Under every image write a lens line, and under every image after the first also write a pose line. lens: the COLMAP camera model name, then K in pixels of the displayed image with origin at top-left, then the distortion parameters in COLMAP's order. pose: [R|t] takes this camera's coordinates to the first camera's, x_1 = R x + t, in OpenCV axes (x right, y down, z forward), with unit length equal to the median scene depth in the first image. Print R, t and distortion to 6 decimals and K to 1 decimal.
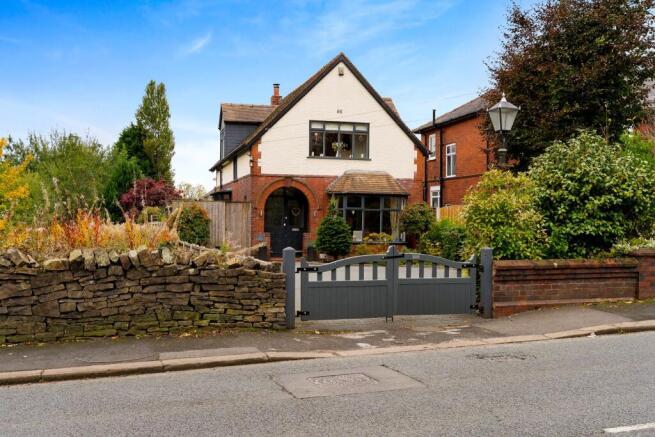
lens RADIAL K [[712.6, 0, 327.5], [0, 712.6, 218.5], [0, 0, 1]] dist [0.006334, 0.003917]
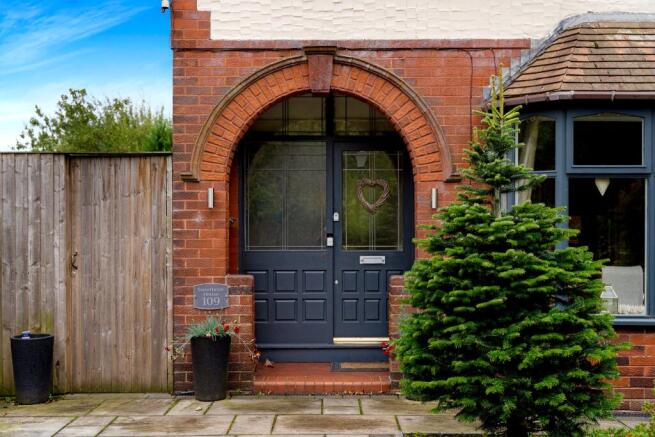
lens RADIAL K [[788.7, 0, 327.5], [0, 788.7, 218.5], [0, 0, 1]] dist [0.007411, 0.012550]
pose [[0.967724, -0.014387, -0.251600, 0.014496], [0.012467, 0.999880, -0.009223, 0.002548], [0.251702, 0.005789, 0.967787, 0.723118]]
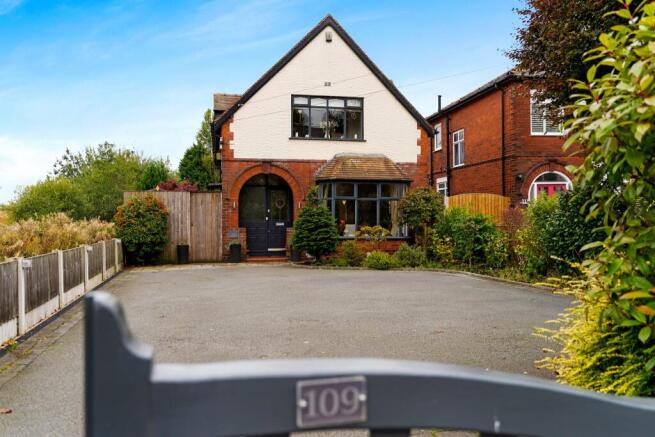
lens RADIAL K [[523.7, 0, 327.5], [0, 523.7, 218.5], [0, 0, 1]] dist [0.001599, -0.000510]
pose [[0.998034, -0.013535, -0.061191, 0.052838], [0.013421, 0.999907, -0.002265, 0.011211], [0.061216, 0.001440, 0.998123, 0.377887]]
